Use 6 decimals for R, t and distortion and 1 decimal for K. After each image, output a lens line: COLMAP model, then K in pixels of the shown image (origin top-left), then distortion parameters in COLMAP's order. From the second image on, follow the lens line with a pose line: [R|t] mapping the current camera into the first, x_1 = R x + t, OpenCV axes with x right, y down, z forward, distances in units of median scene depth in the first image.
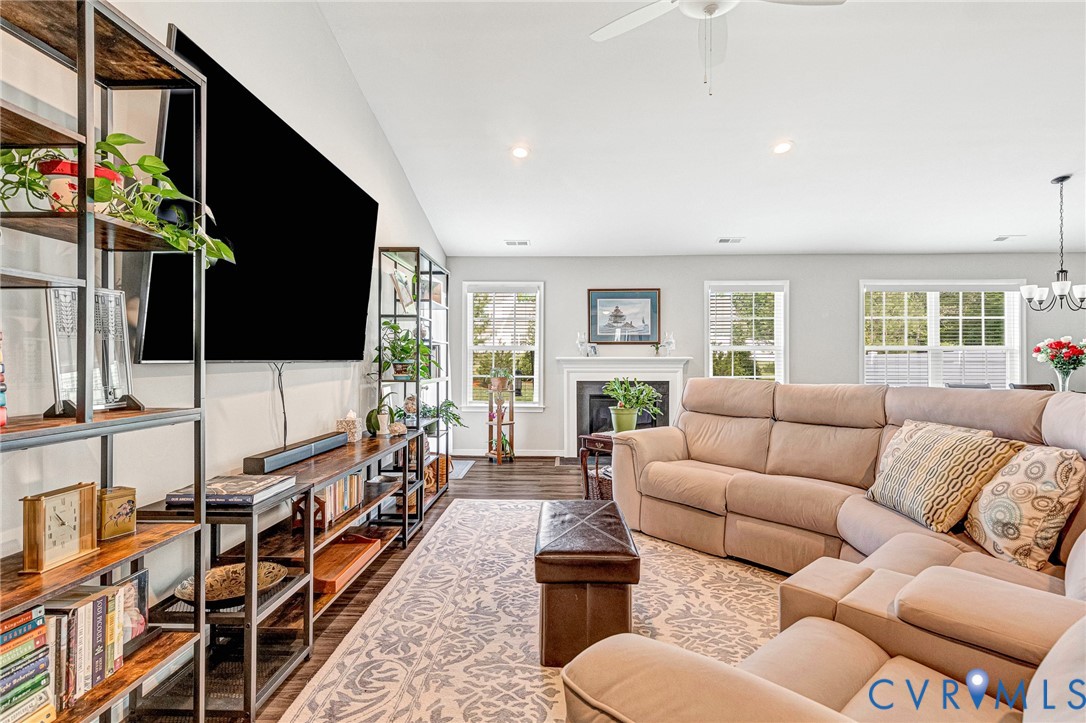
lens RADIAL K [[518.7, 0, 547.4], [0, 518.7, 359.0], [0, 0, 1]] dist [0.007356, -0.000915]
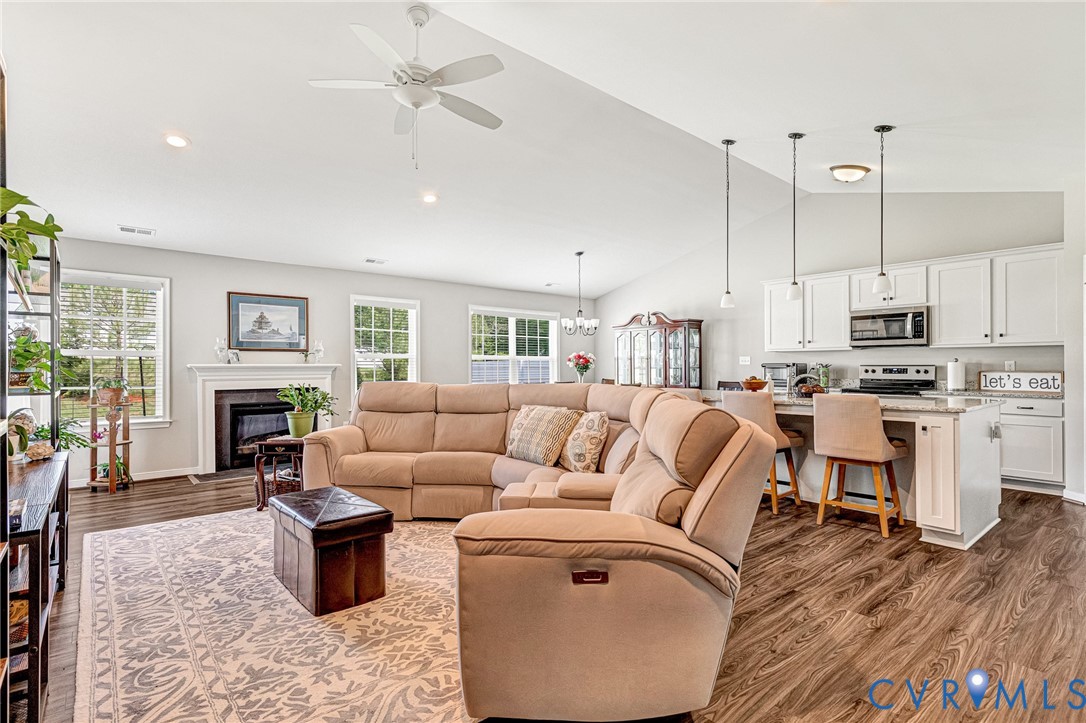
lens RADIAL K [[518.7, 0, 545.6], [0, 518.7, 368.0], [0, 0, 1]] dist [0.007356, -0.000915]
pose [[0.736159, -0.004865, 0.676792, -0.219474], [0.001860, 0.999985, 0.005165, -0.000855], [-0.676806, -0.002543, 0.736157, -0.132836]]
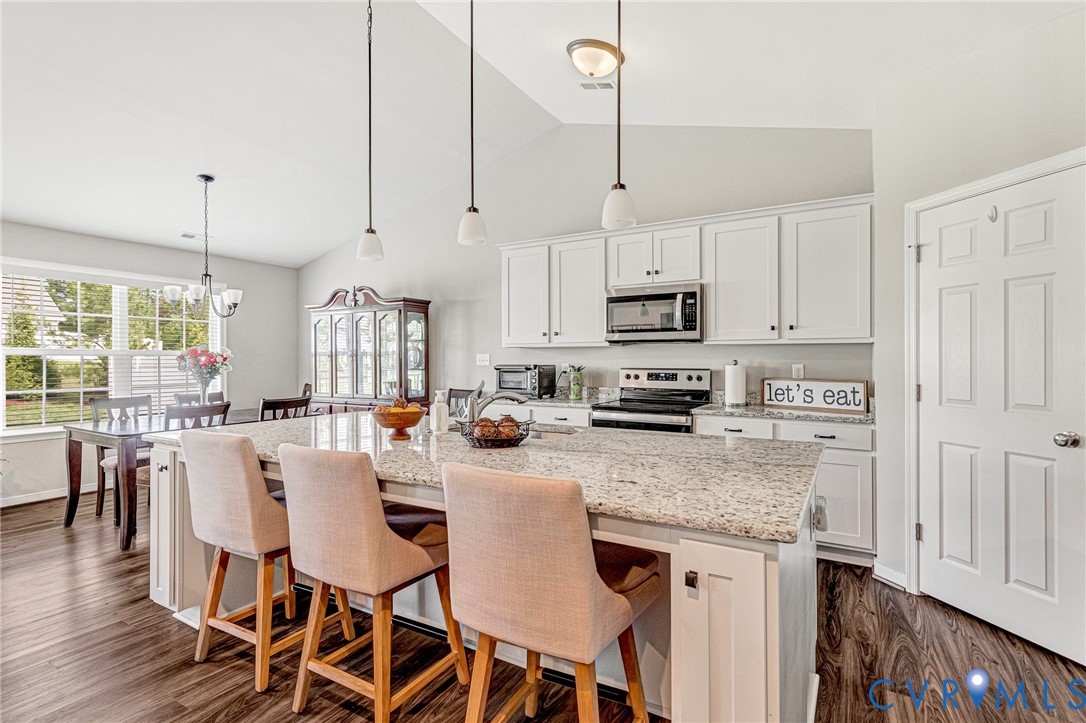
lens RADIAL K [[518.7, 0, 536.0], [0, 518.7, 359.0], [0, 0, 1]] dist [0.007356, -0.000915]
pose [[0.482674, 0.002590, 0.875796, 0.510740], [-0.002835, 0.999995, -0.001395, -0.017172], [-0.875795, -0.001810, 0.482679, 0.009701]]
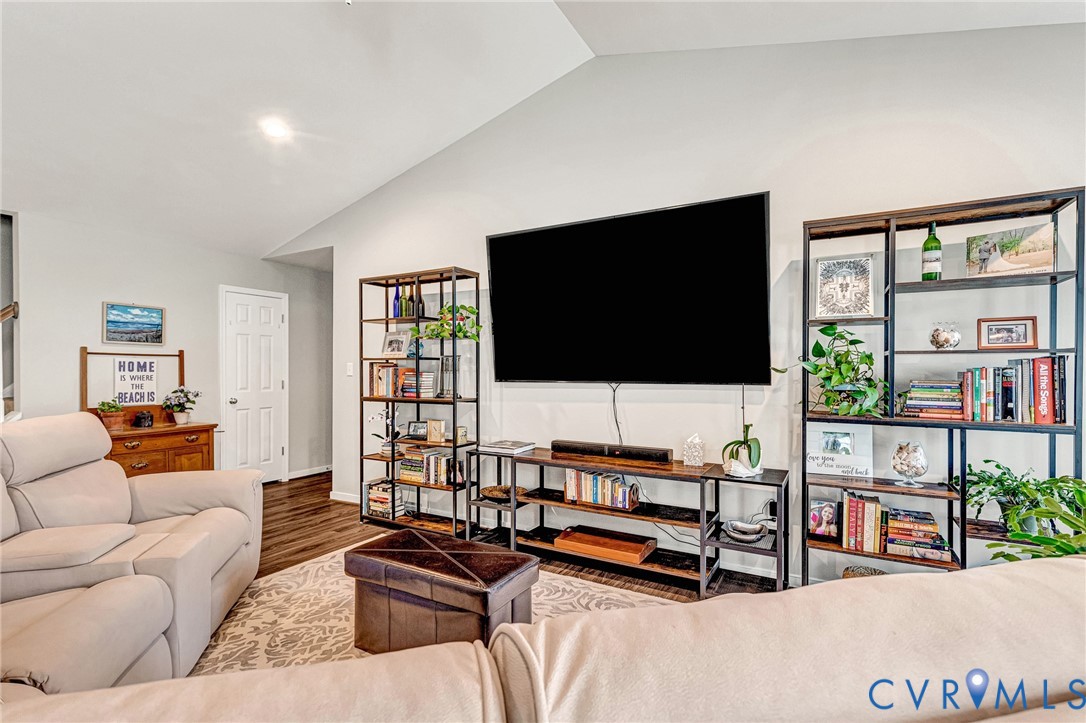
lens RADIAL K [[518.7, 0, 546.4], [0, 518.7, 370.1], [0, 0, 1]] dist [0.007356, -0.000915]
pose [[-0.473158, -0.000877, -0.880977, 0.495750], [0.002259, 0.999995, -0.002208, -0.015983], [0.880975, -0.003035, -0.473154, 0.968037]]
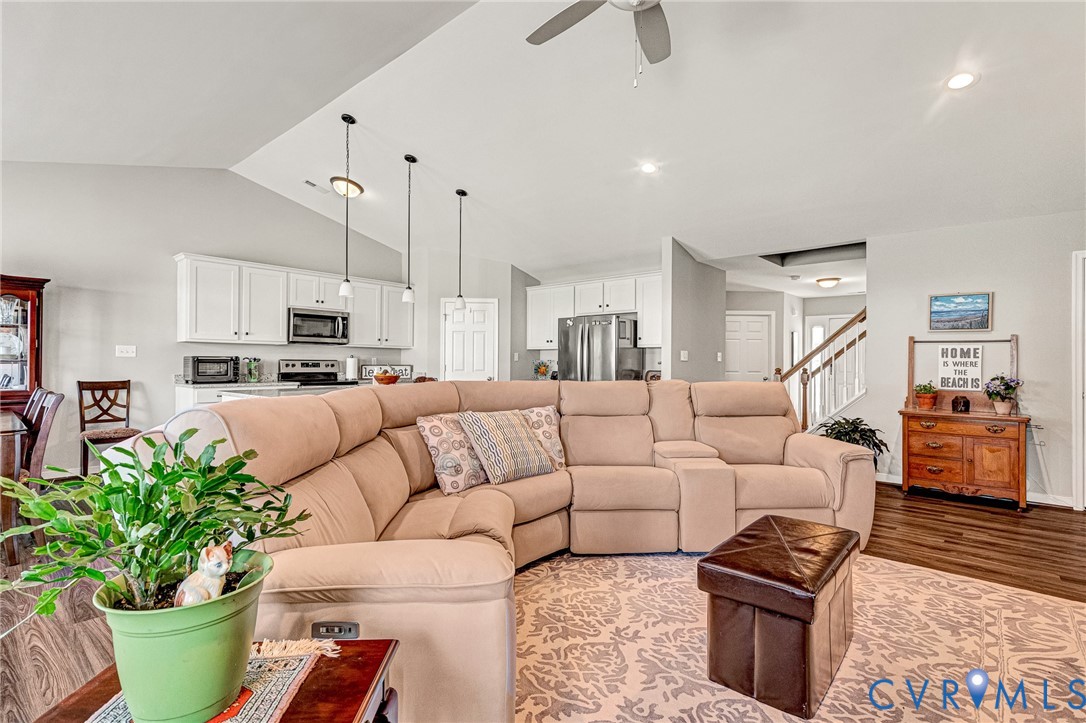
lens RADIAL K [[518.7, 0, 530.0], [0, 518.7, 355.9], [0, 0, 1]] dist [0.007356, -0.000915]
pose [[-0.764898, 0.001663, 0.644149, -0.102723], [-0.010111, 0.999842, -0.014588, 0.005288], [-0.644072, -0.017672, -0.764761, 1.164549]]
